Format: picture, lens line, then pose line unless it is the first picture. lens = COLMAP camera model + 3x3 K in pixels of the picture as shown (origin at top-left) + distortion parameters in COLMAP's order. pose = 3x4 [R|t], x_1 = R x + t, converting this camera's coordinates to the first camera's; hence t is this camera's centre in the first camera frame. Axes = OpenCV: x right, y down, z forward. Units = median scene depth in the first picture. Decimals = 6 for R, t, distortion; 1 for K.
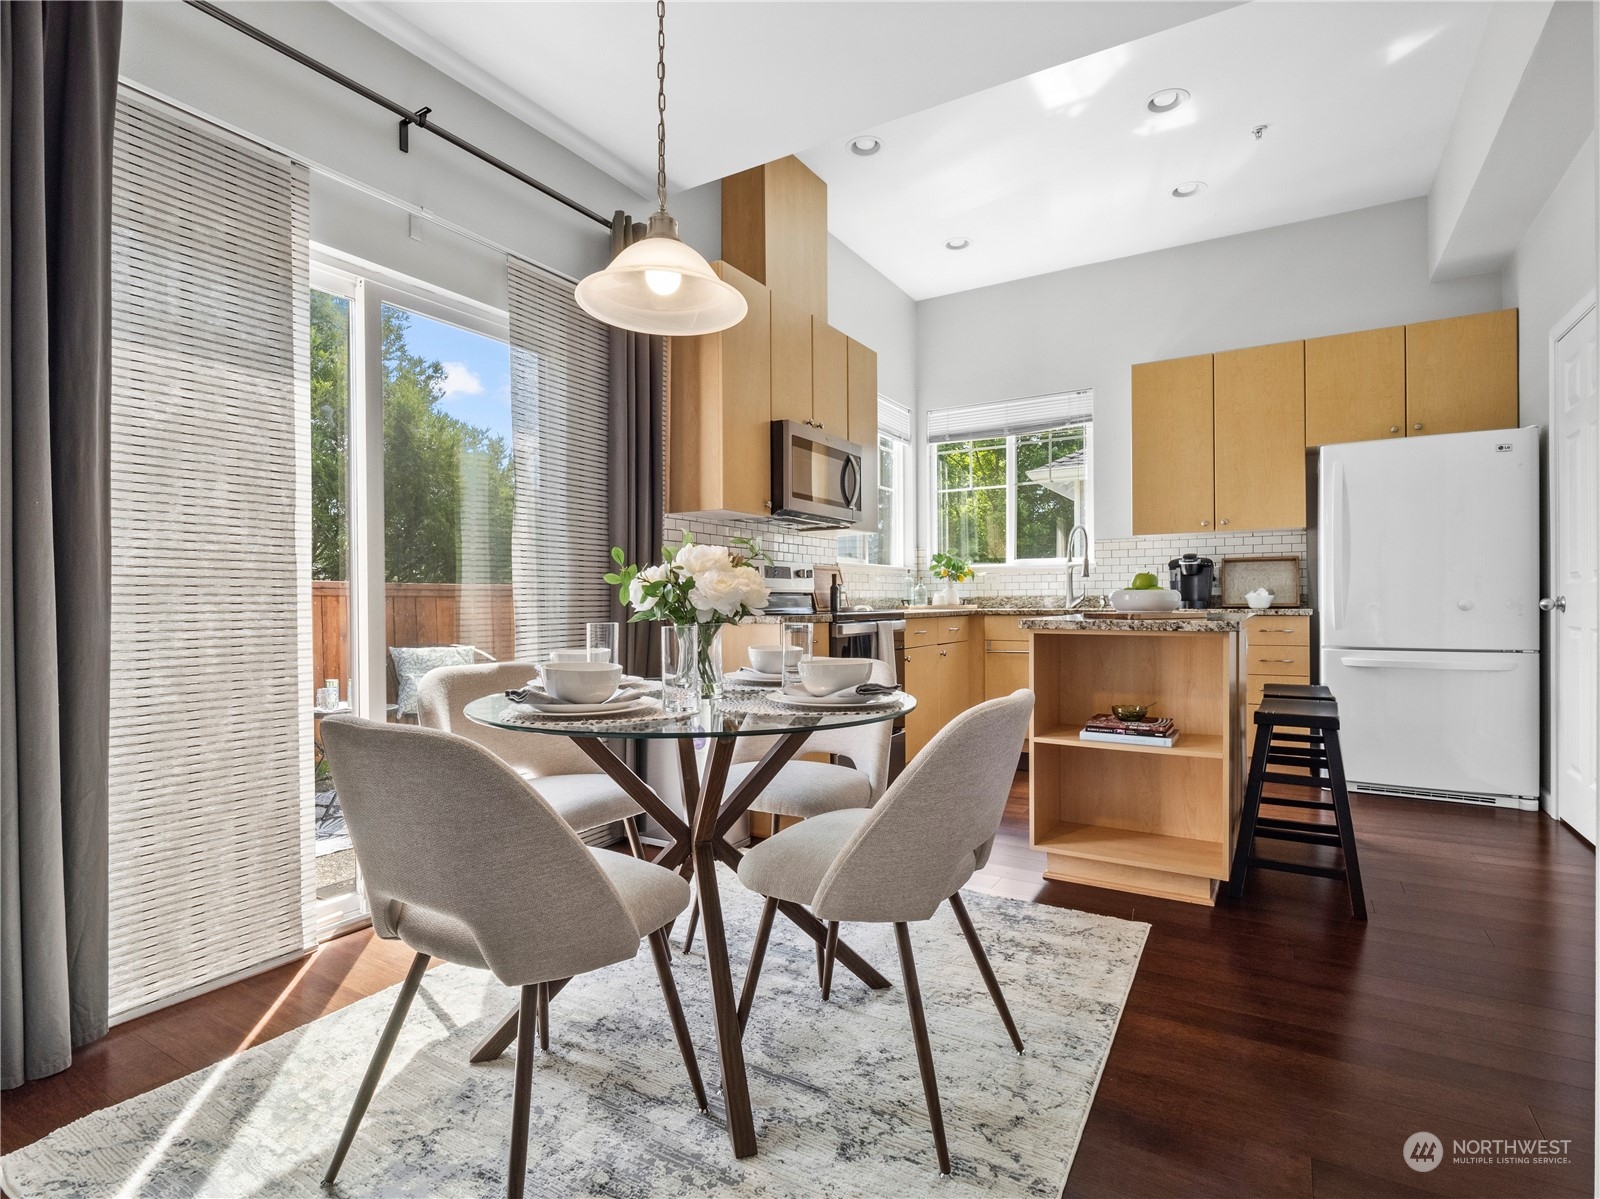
lens RADIAL K [[805.4, 0, 800.0], [0, 805.4, 599.5], [0, 0, 1]] dist [0.004177, 0.000490]
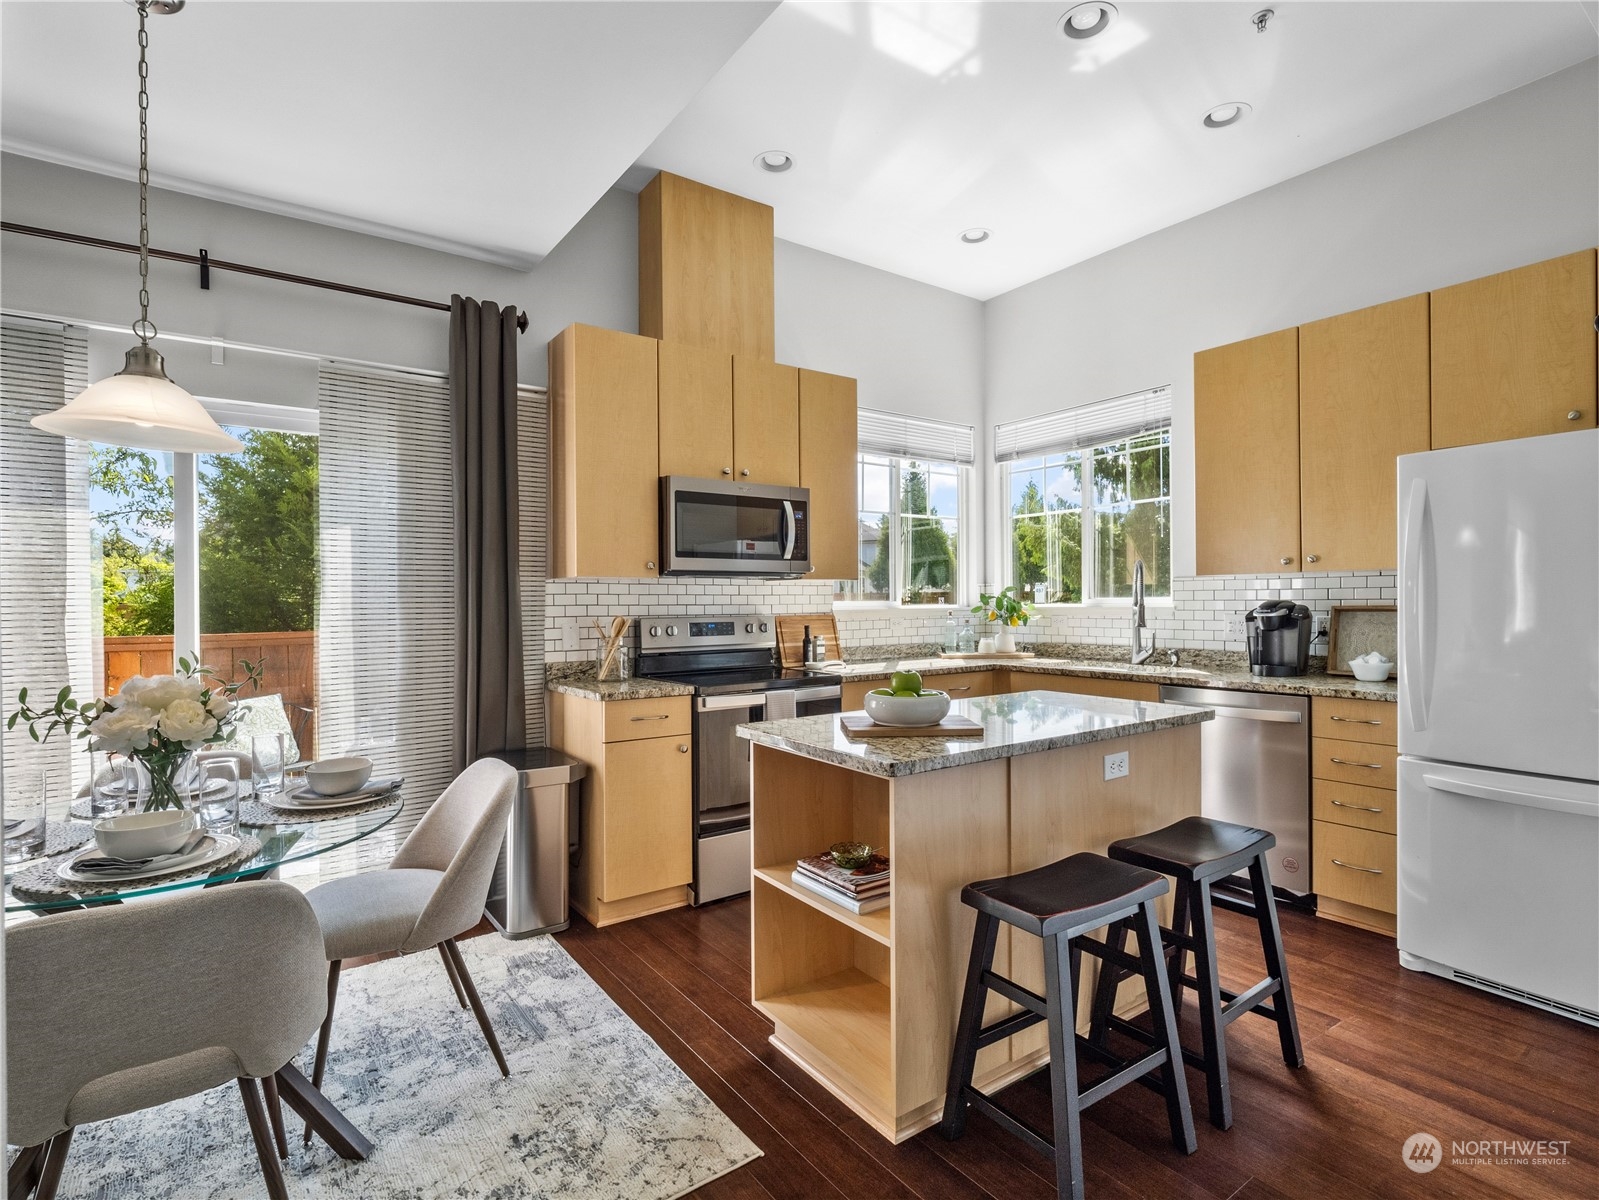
lens RADIAL K [[793.5, 0, 799.5], [0, 793.5, 600.0], [0, 0, 1]] dist [0.000163, -0.000272]
pose [[0.915610, -0.000921, -0.402066, 0.384736], [0.002504, 0.999991, 0.003412, -0.061941], [0.402059, -0.004131, 0.915605, 0.162924]]
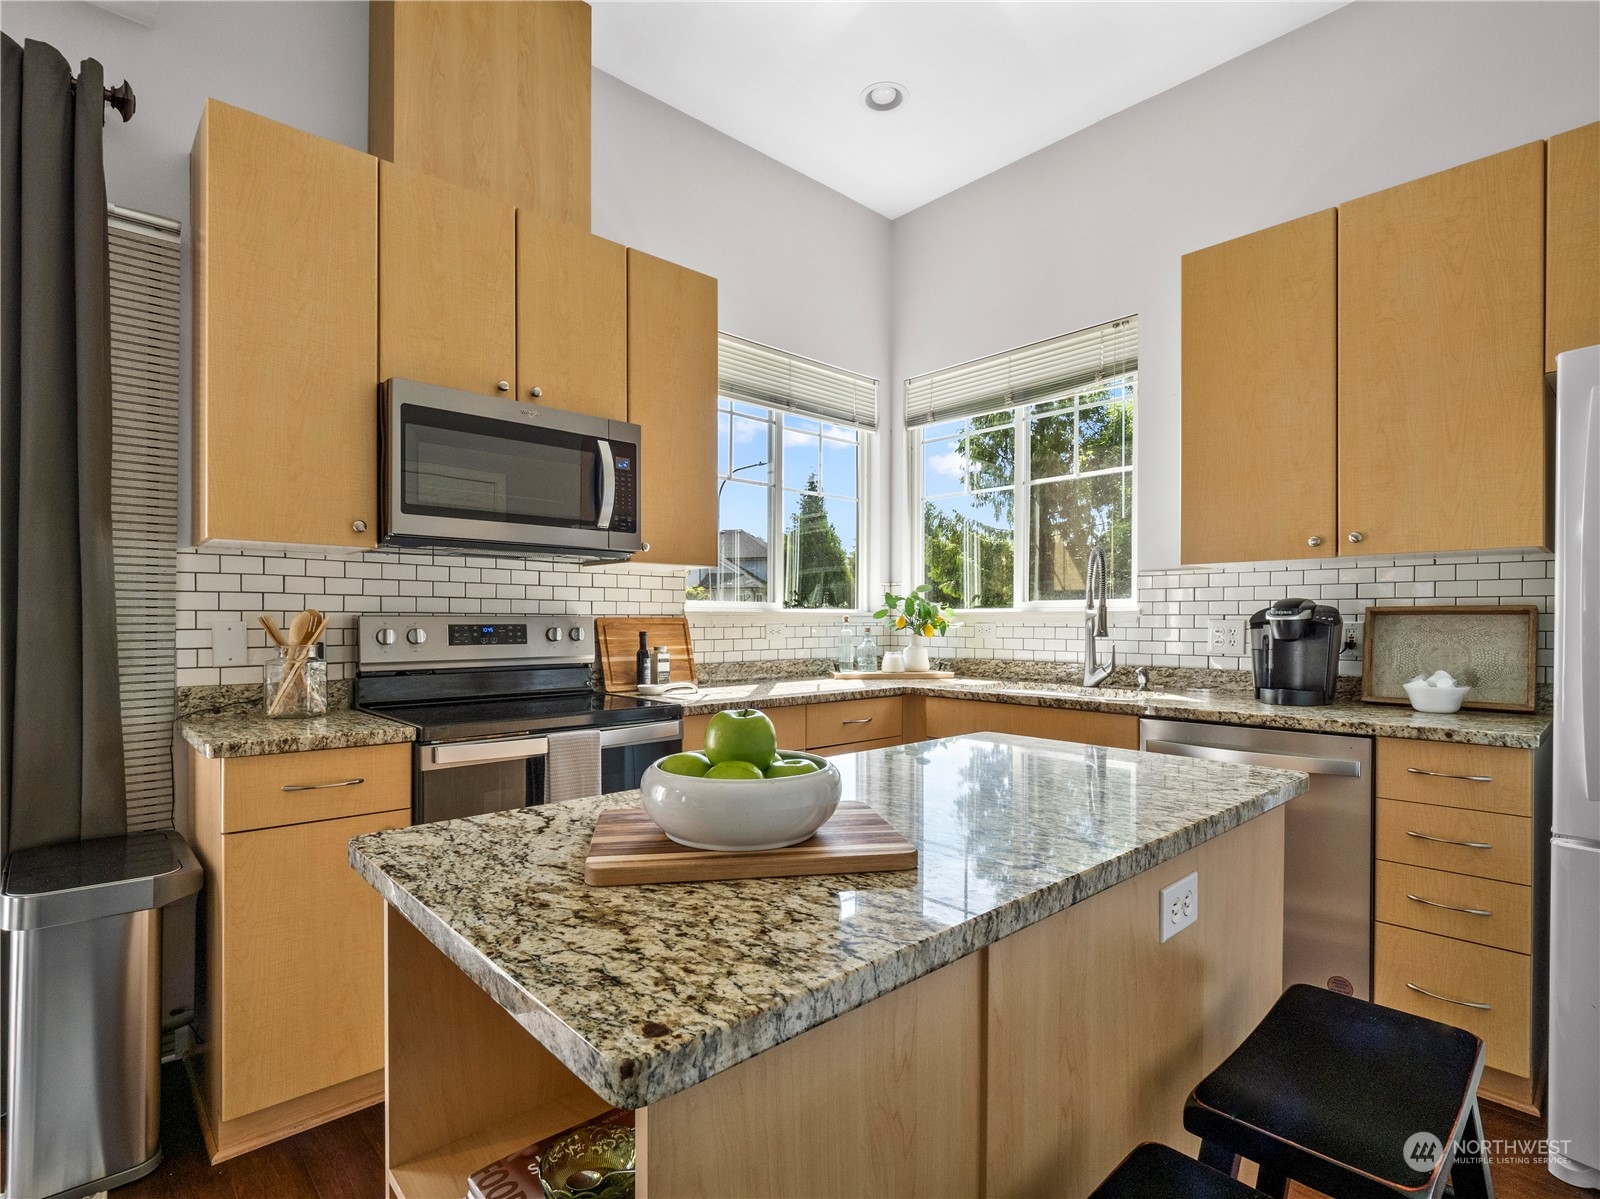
lens RADIAL K [[786.1, 0, 799.0], [0, 786.1, 623.4], [0, 0, 1]] dist [0.001031, -0.008740]
pose [[0.958881, 0.010233, -0.283624, 0.326350], [-0.008055, 0.999928, 0.008844, -0.043424], [0.283695, -0.006196, 0.958895, 0.423162]]
